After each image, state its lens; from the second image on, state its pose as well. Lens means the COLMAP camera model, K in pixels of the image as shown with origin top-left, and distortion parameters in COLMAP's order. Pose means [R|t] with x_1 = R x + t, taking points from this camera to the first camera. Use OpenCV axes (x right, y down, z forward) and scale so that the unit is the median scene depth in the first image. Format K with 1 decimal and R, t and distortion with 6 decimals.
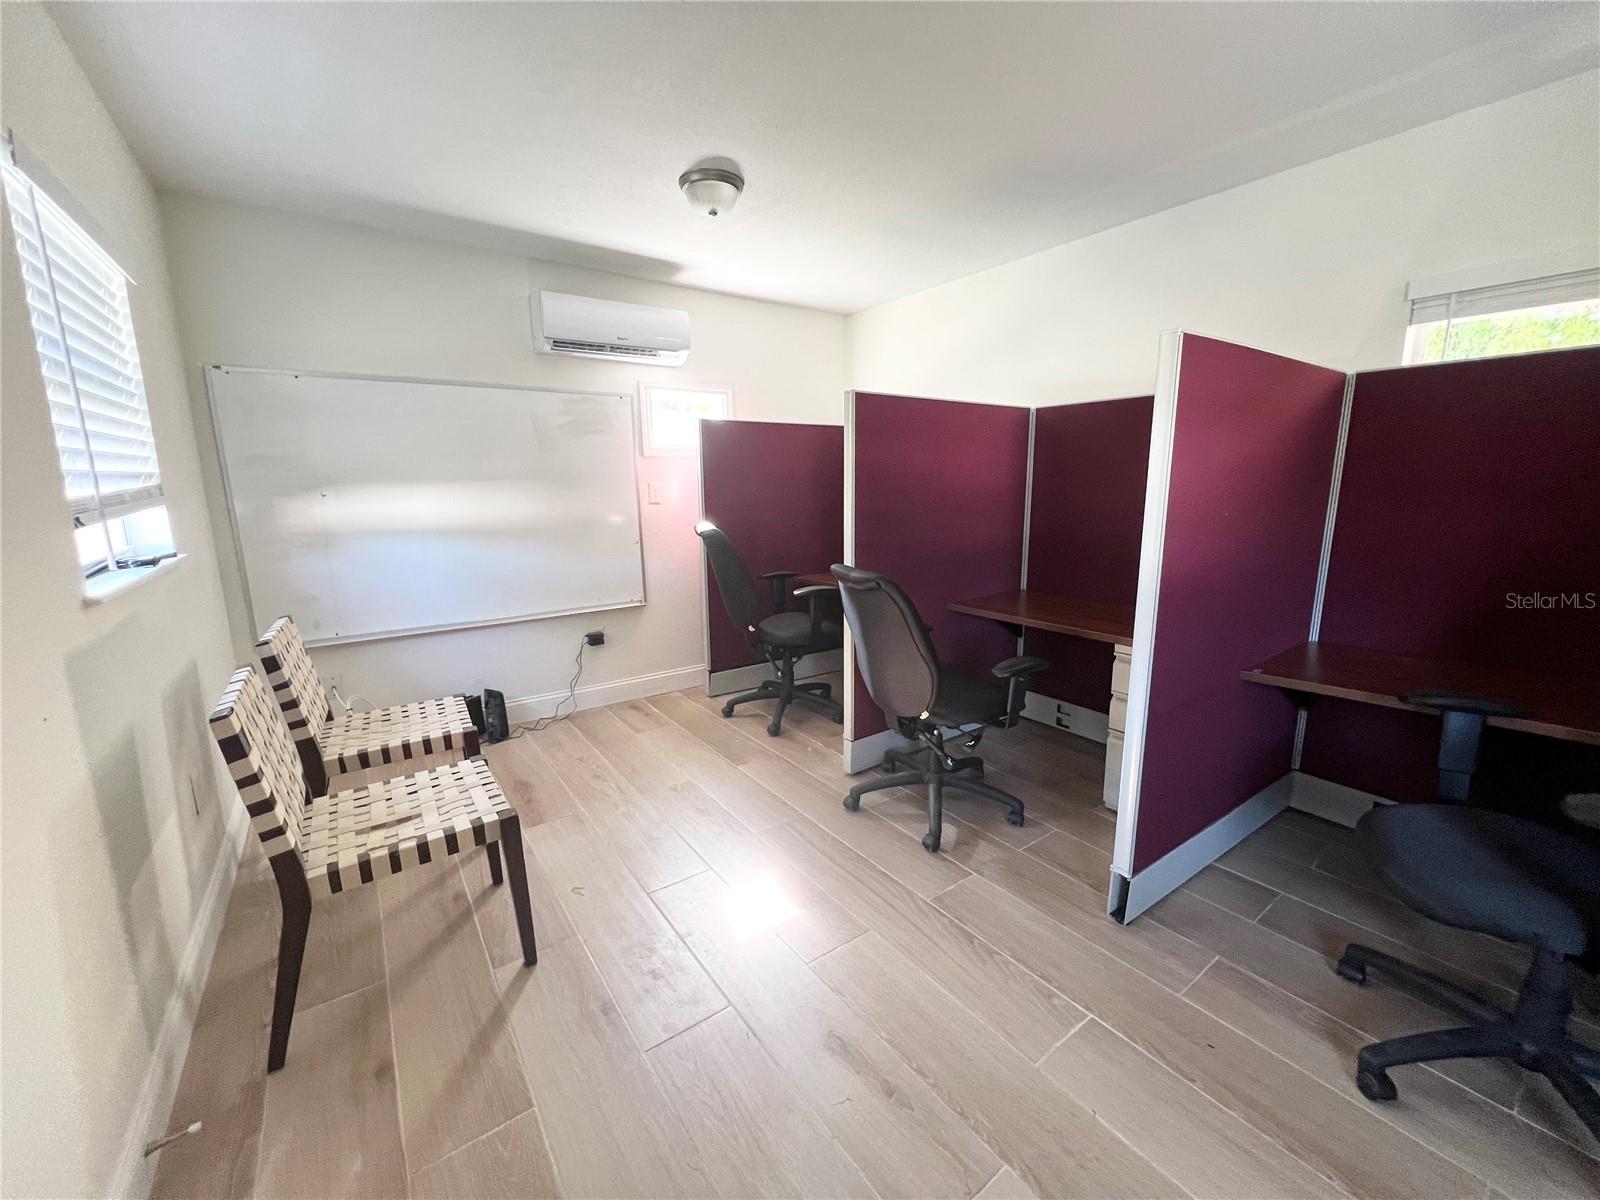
lens RADIAL K [[638.7, 0, 805.6], [0, 638.7, 602.8], [0, 0, 1]] dist [-0.000612, -0.000040]
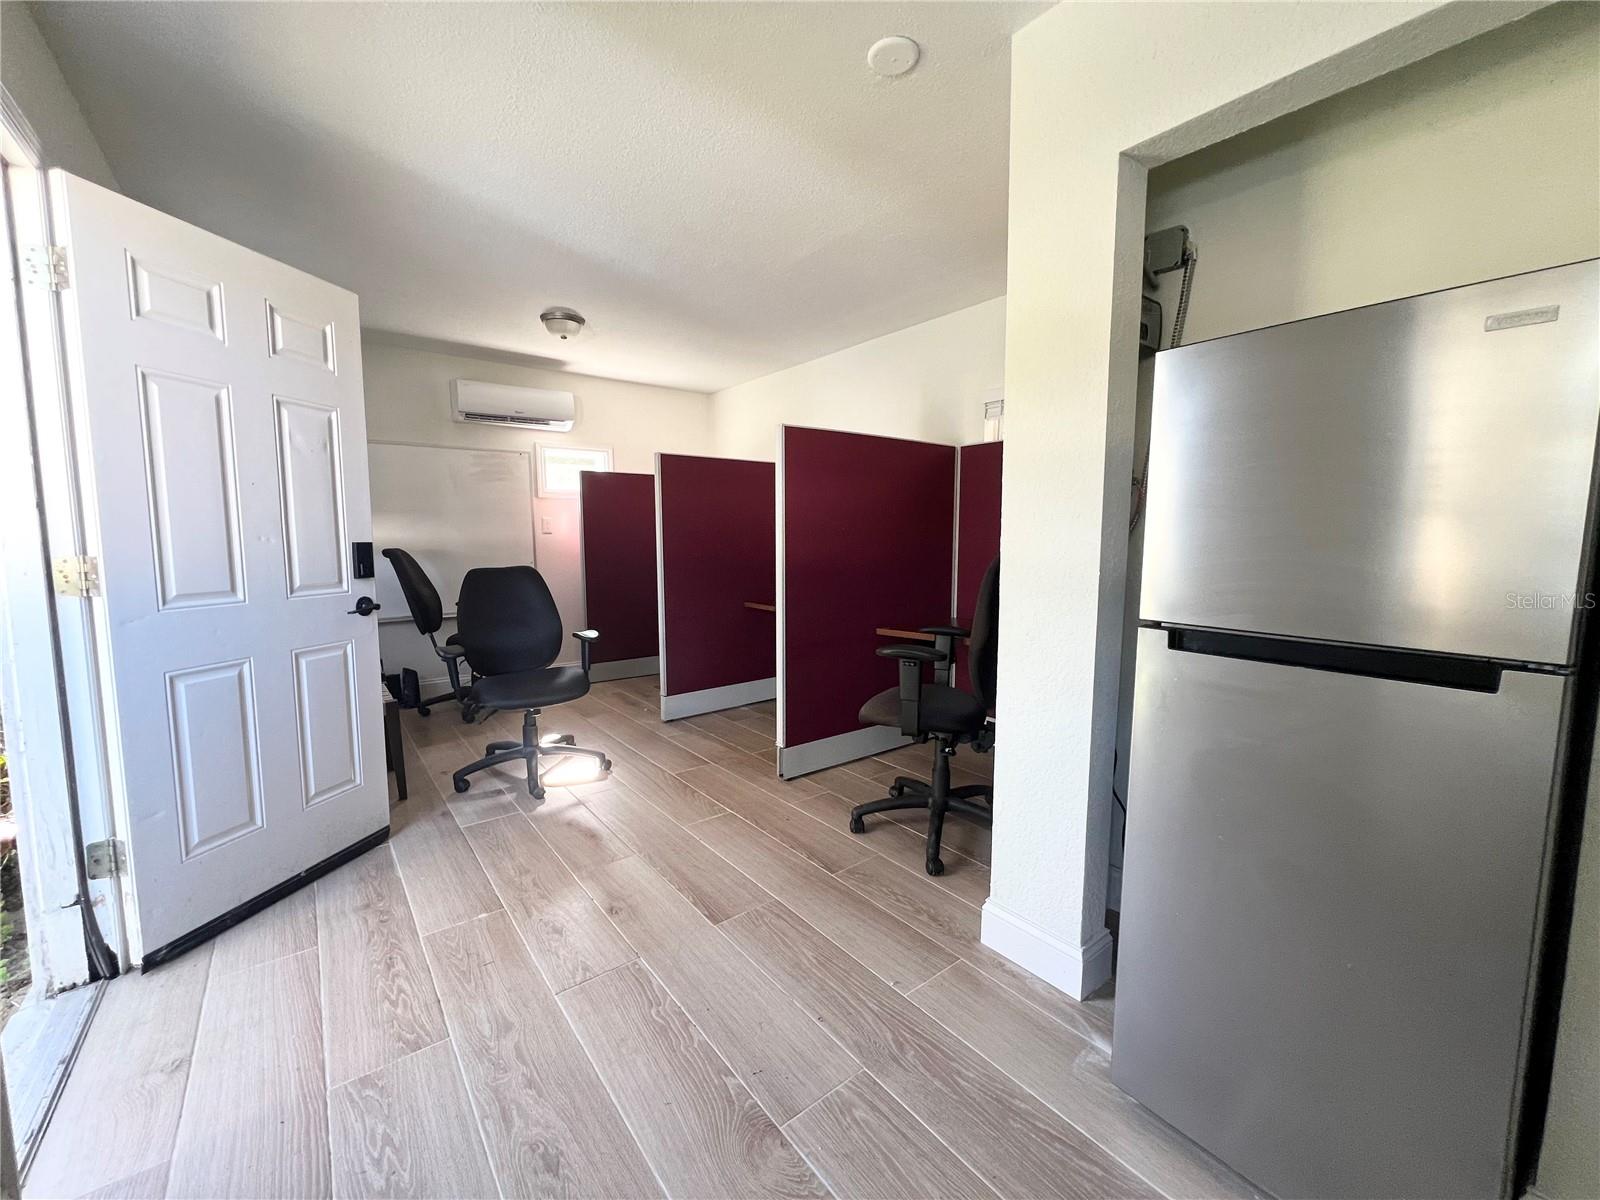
lens RADIAL K [[634.5, 0, 799.2], [0, 634.5, 598.7], [0, 0, 1]] dist [-0.000204, -0.000596]
pose [[0.999097, 0.002052, 0.042439, 0.270696], [0.001543, 0.996423, -0.084489, 0.106972], [-0.042461, 0.084478, 0.995520, -0.368163]]
